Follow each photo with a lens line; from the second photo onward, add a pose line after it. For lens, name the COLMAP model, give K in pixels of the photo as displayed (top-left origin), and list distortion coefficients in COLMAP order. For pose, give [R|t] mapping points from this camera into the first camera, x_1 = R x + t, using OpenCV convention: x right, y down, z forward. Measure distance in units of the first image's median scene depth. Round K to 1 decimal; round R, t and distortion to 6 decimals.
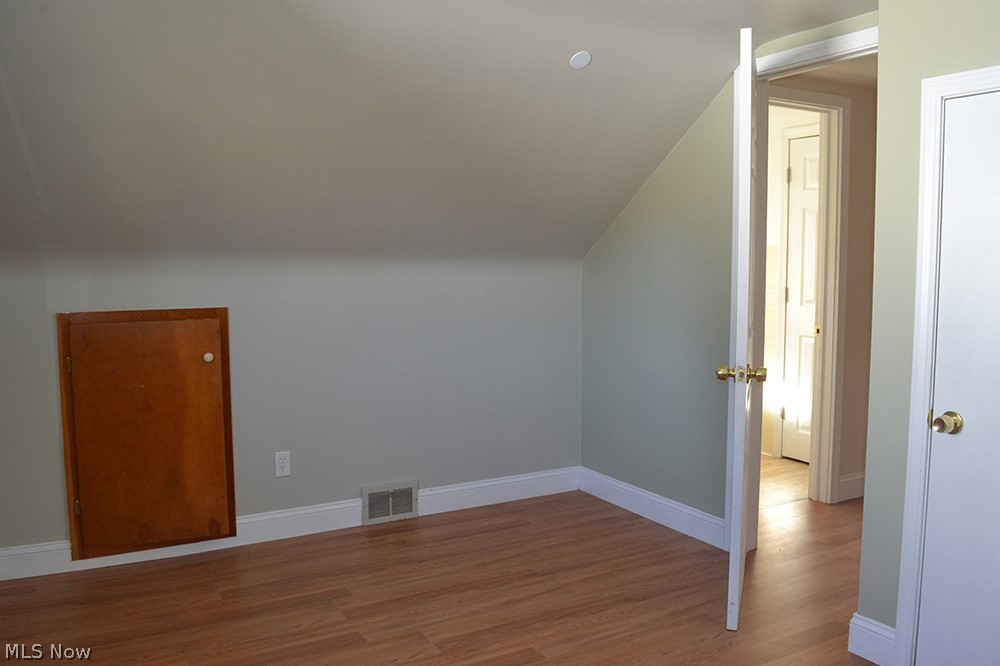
lens RADIAL K [[820.2, 0, 500.0], [0, 820.2, 333.0], [0, 0, 1]] dist [-0.076827, -0.001370]
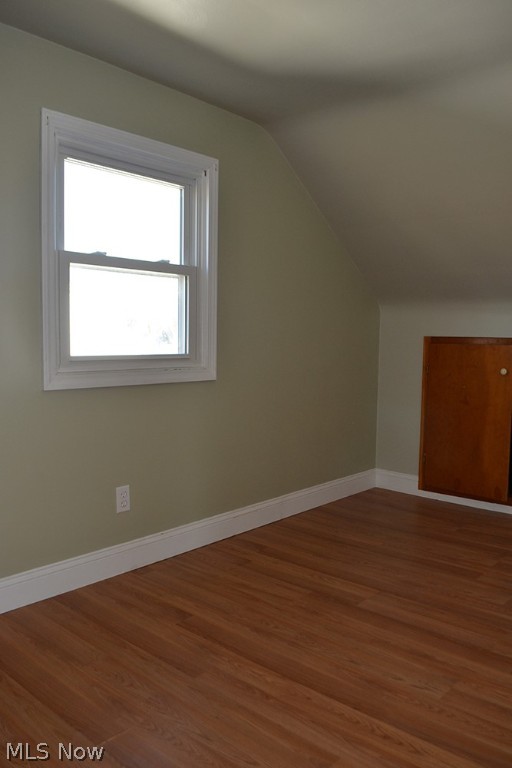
lens RADIAL K [[629.9, 0, 256.0], [0, 629.9, 384.0], [0, 0, 1]] dist [-0.076827, -0.001370]
pose [[0.354966, 0.087377, -0.930787, 0.510992], [-0.094775, 0.993857, 0.057155, 0.031065], [0.930063, 0.067927, 0.361066, 0.220005]]
